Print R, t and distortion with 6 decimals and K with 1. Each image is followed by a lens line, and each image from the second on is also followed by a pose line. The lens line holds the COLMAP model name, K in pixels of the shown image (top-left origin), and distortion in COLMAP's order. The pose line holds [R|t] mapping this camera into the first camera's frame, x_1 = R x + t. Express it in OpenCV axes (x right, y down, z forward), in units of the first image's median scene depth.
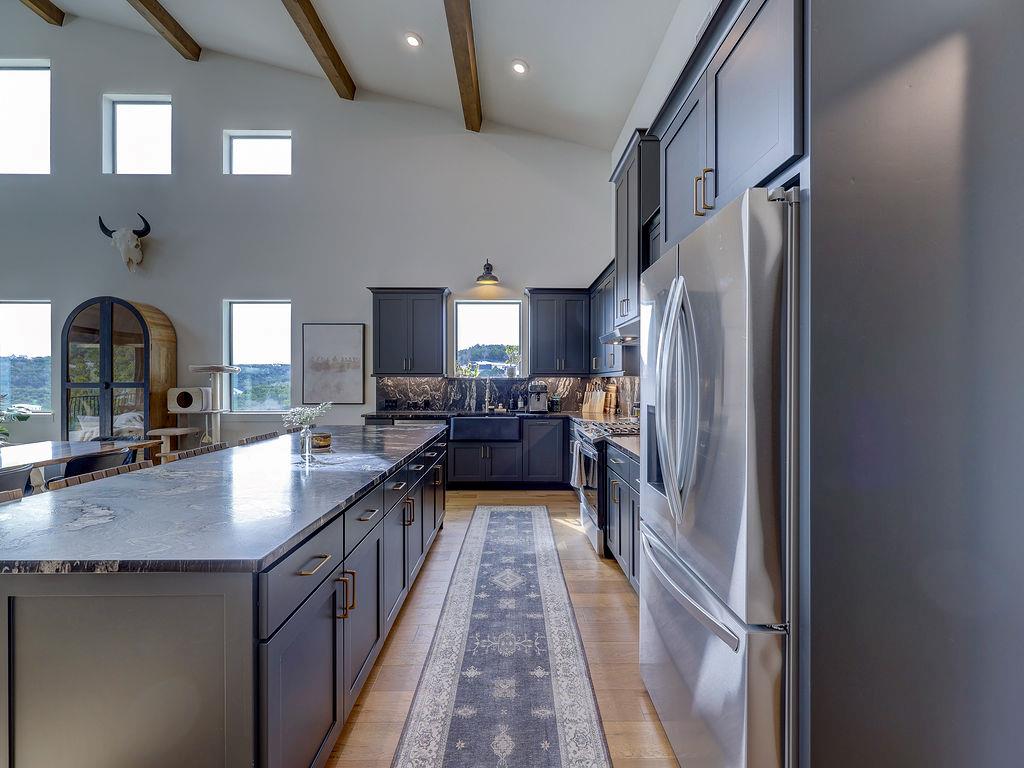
lens RADIAL K [[466.0, 0, 513.3], [0, 466.0, 382.0], [0, 0, 1]] dist [-0.000041, 0.001042]
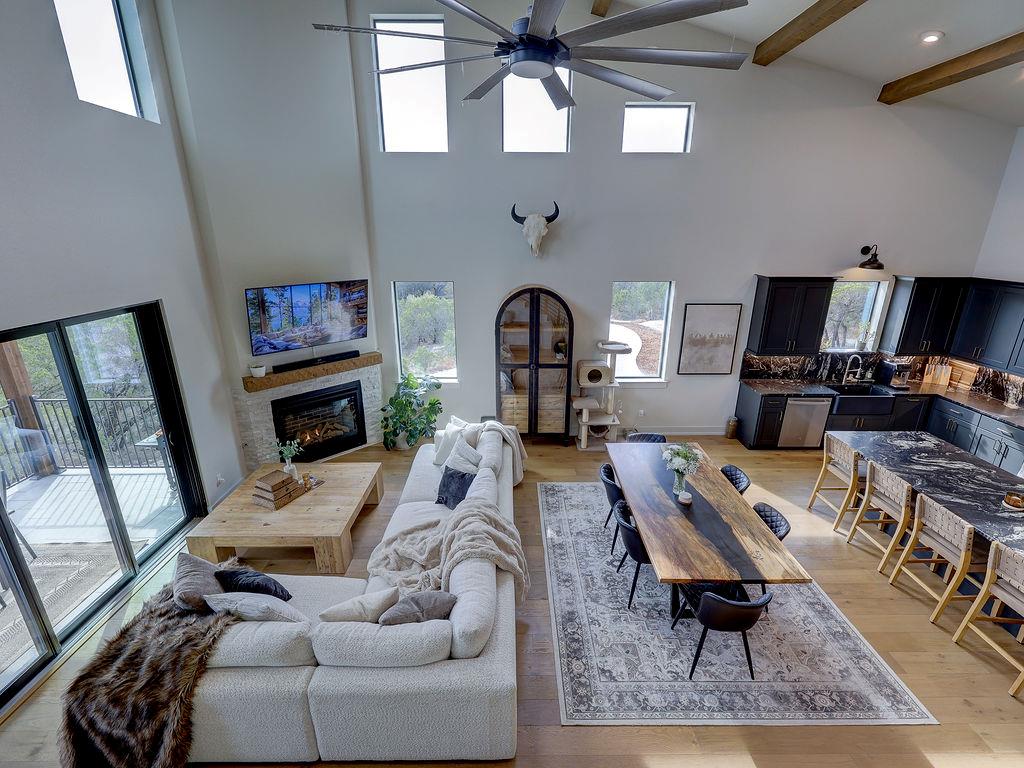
lens RADIAL K [[466.0, 0, 511.4], [0, 466.0, 378.1], [0, 0, 1]] dist [-0.000041, 0.001042]
pose [[0.999994, 0.002565, 0.002479, -0.863159], [-0.003189, 0.954224, 0.299077, -0.284096], [-0.001599, -0.299083, 0.954226, -0.095269]]
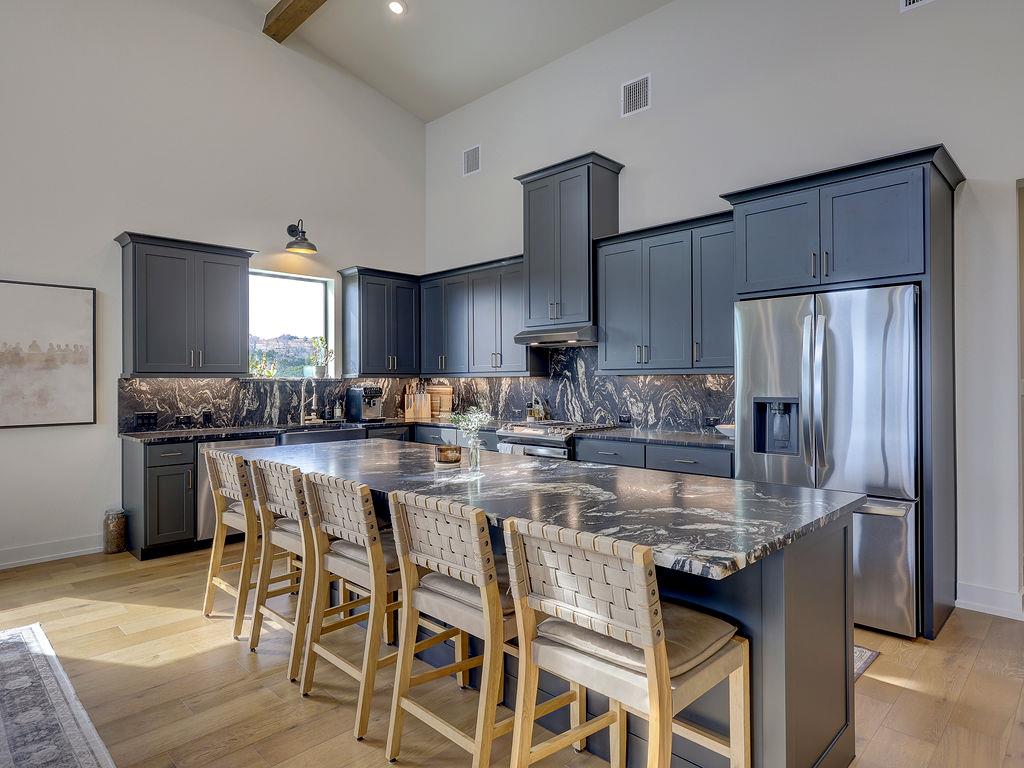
lens RADIAL K [[596.2, 0, 512.0], [0, 596.2, 387.7], [0, 0, 1]] dist [-0.001184, -0.001284]
pose [[0.706825, -0.013645, 0.707256, -0.482572], [0.009590, 0.999907, 0.009707, -0.000496], [-0.707323, -0.000078, 0.706890, 0.085414]]
